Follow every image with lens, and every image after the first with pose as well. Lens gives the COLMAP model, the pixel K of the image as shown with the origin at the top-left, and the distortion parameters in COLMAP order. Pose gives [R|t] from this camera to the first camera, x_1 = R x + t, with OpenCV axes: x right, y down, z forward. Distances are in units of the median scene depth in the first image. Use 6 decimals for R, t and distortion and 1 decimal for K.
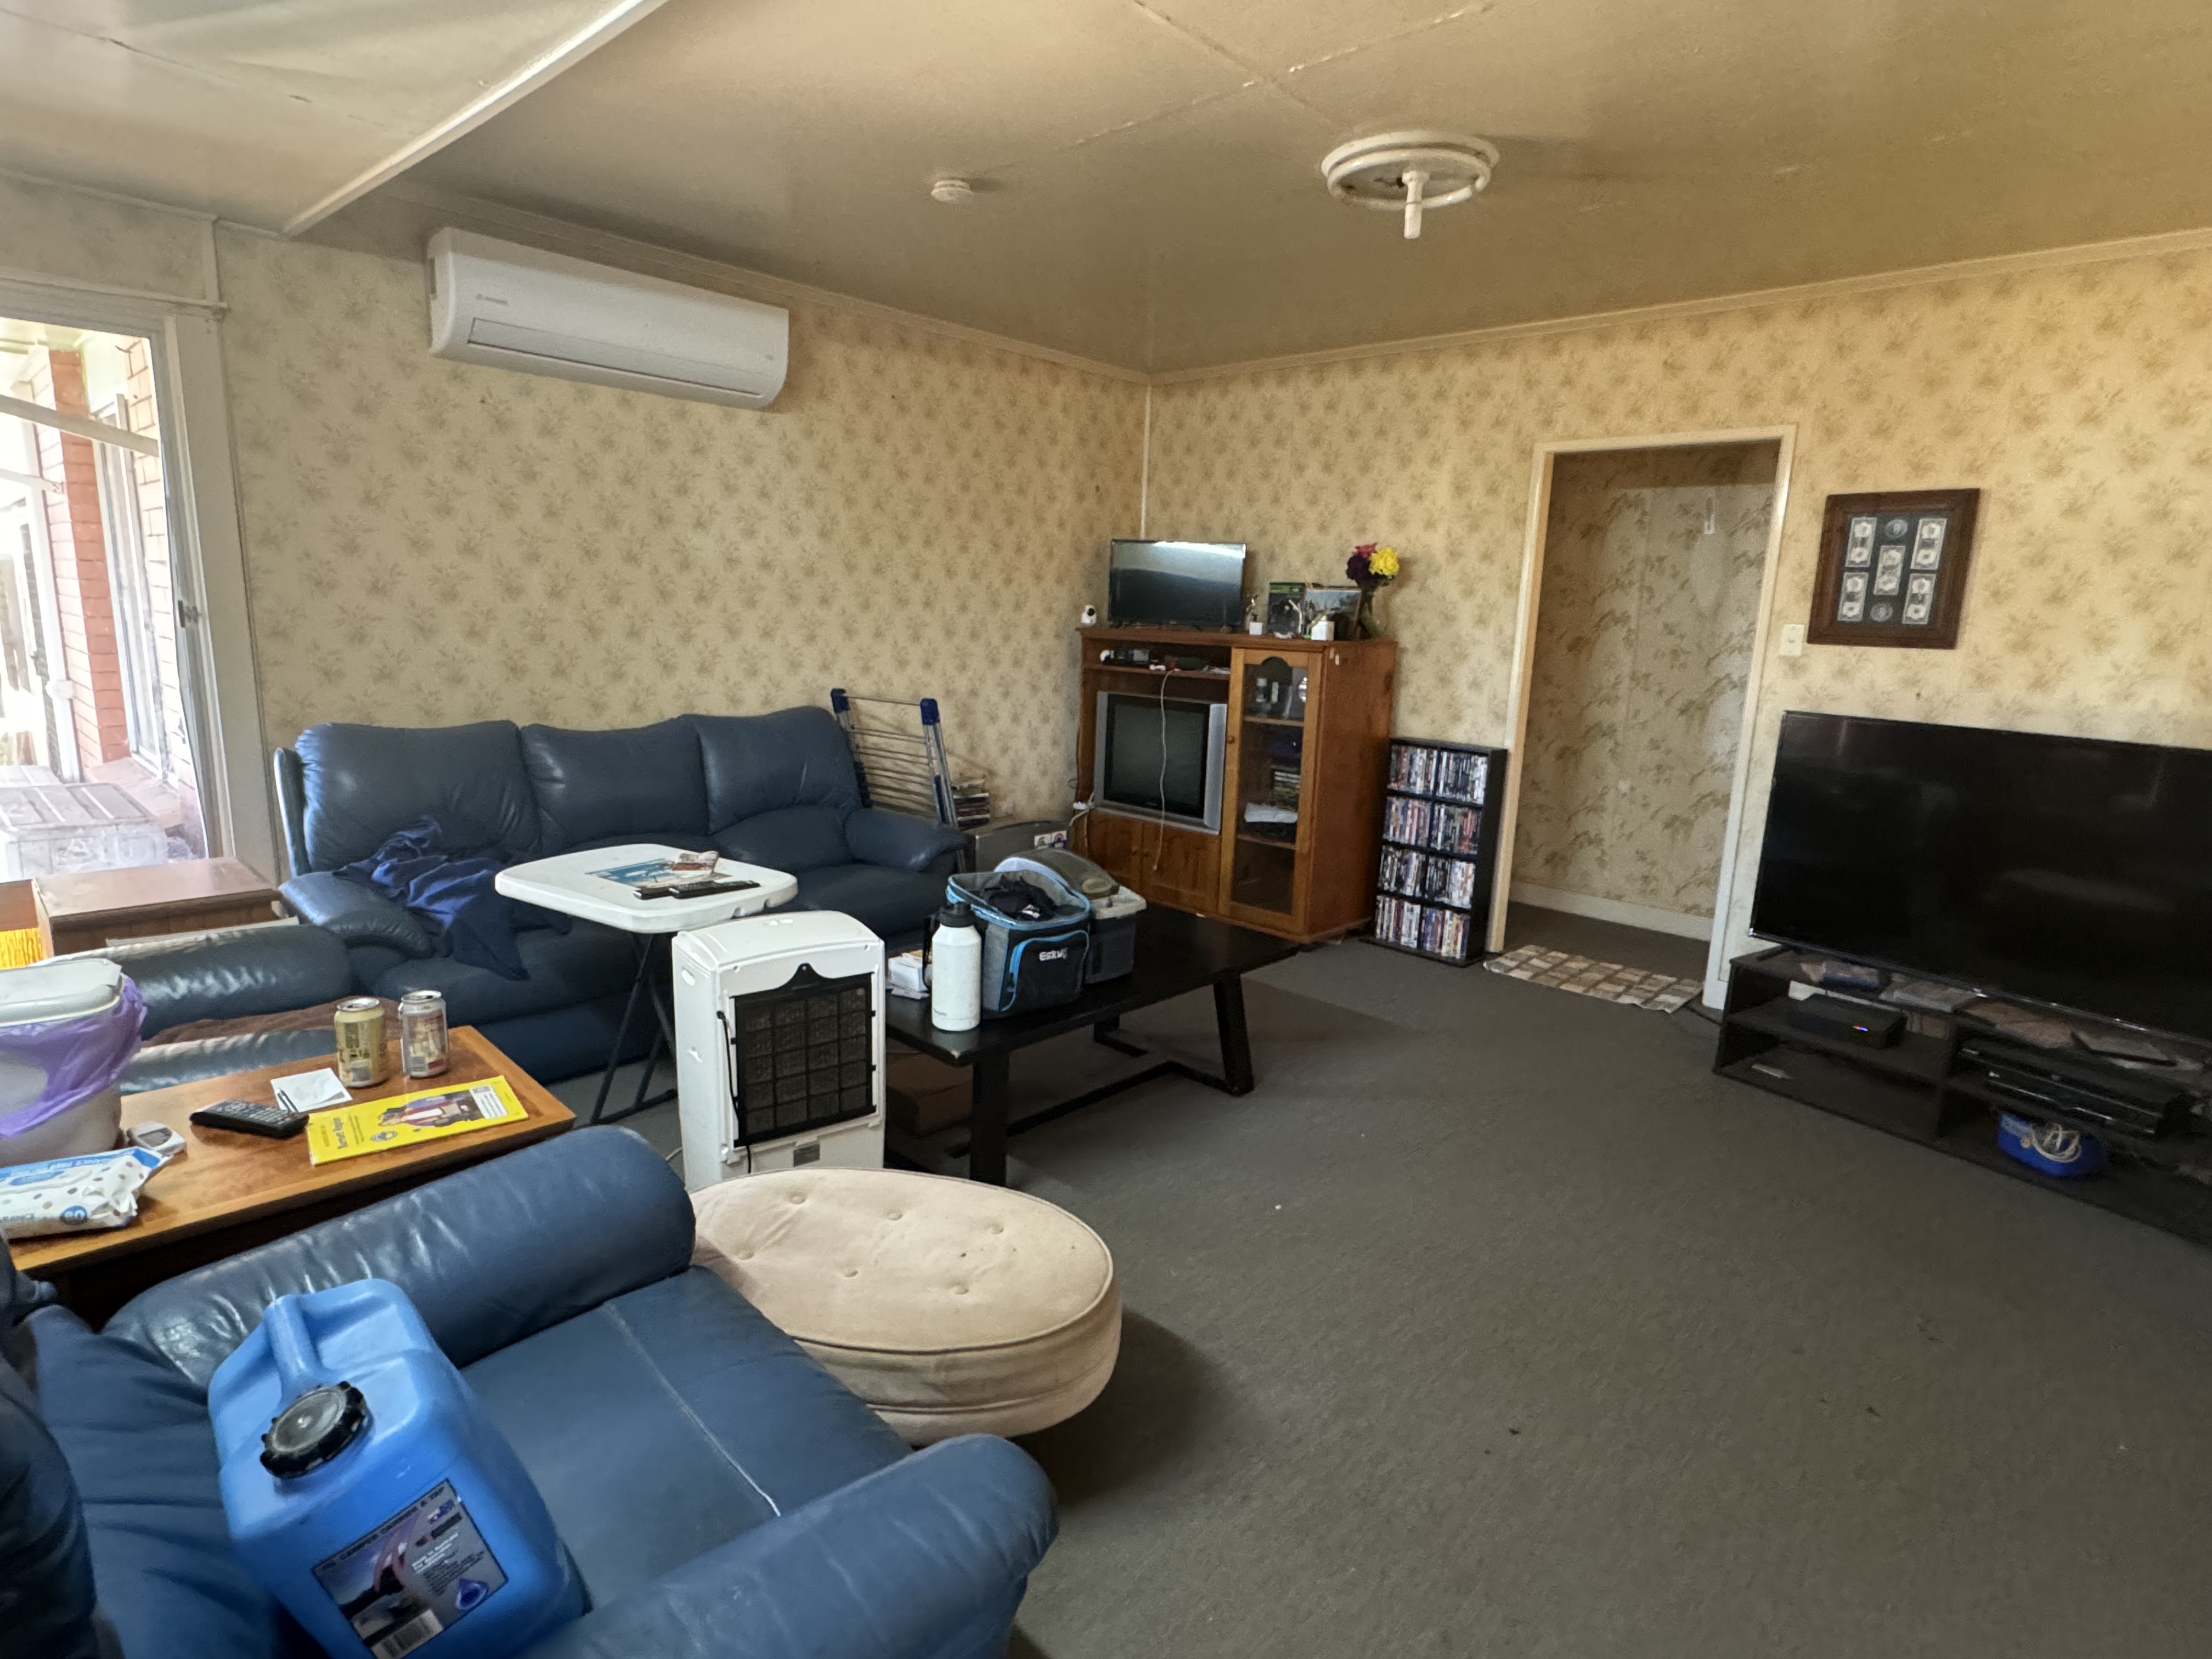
lens RADIAL K [[1155.5, 0, 1106.4], [0, 1155.5, 830.0], [0, 0, 1]] dist [0.001163, 0.000244]
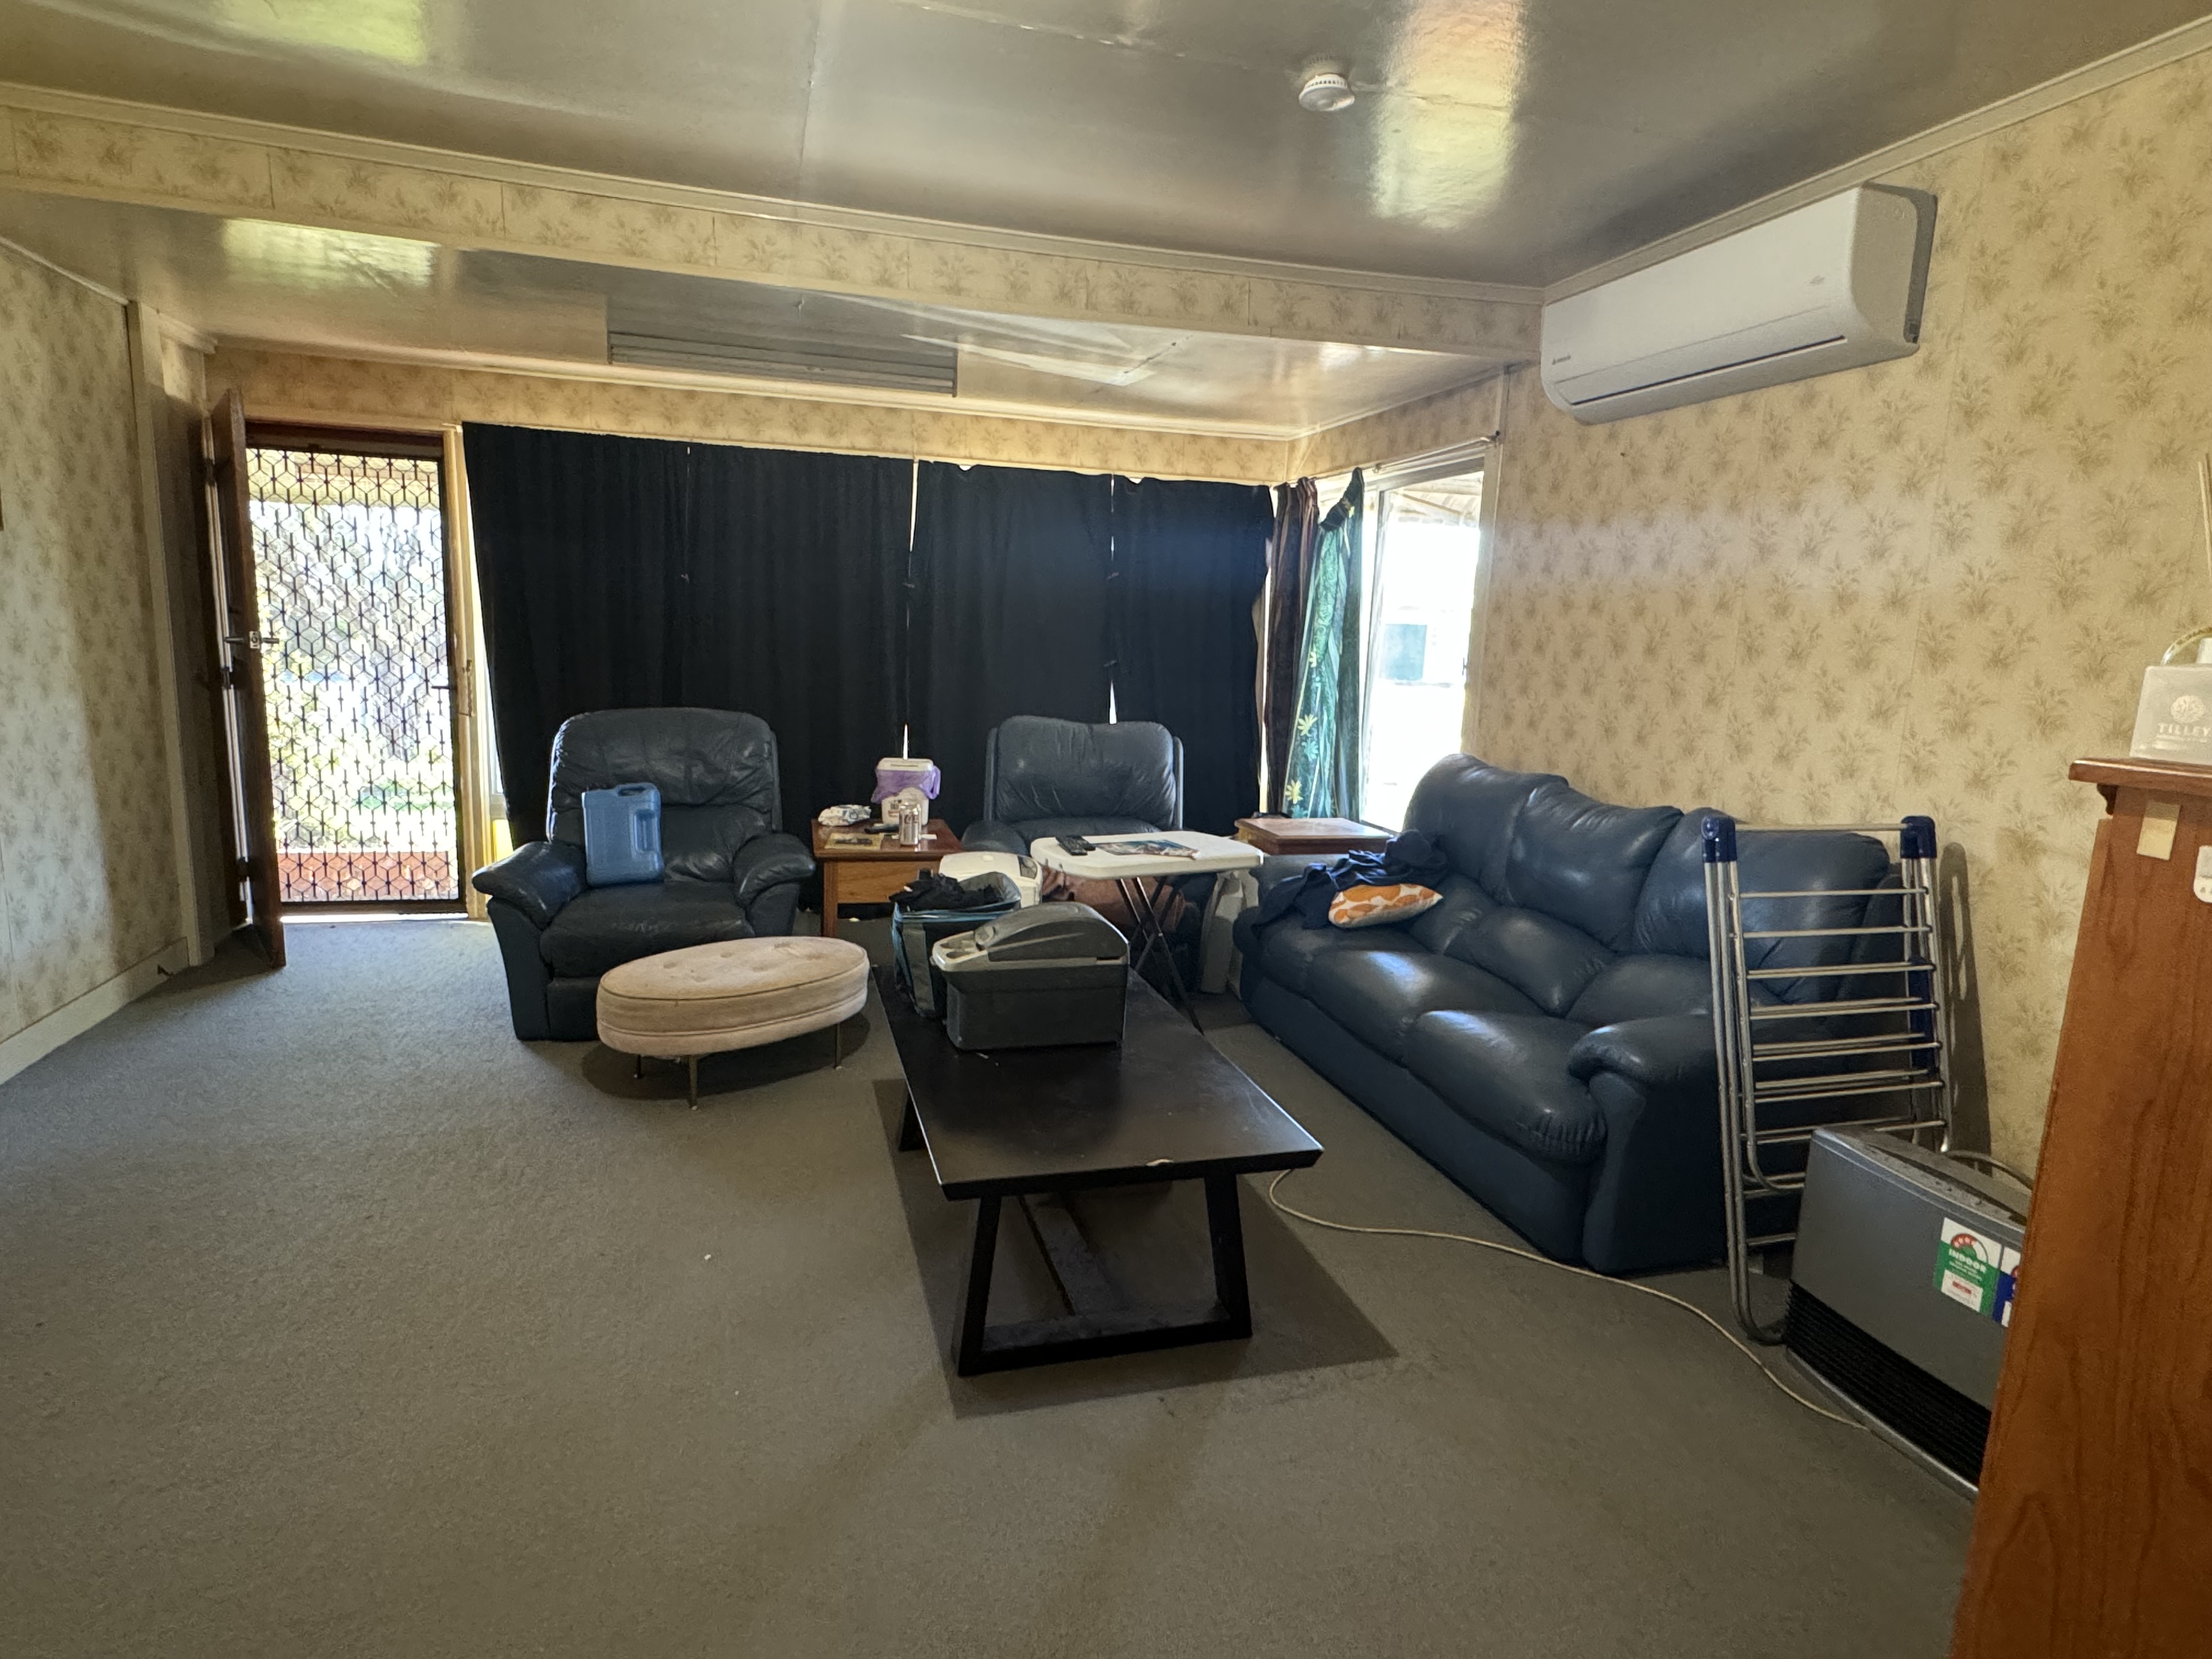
lens RADIAL K [[1207.1, 0, 1109.5], [0, 1207.1, 829.3], [0, 0, 1]] dist [0.002503, 0.000637]
pose [[-0.502396, 0.084337, -0.860514, 0.478367], [-0.222881, 0.948966, 0.223131, -0.167528], [0.835417, 0.303892, -0.457960, 0.994844]]
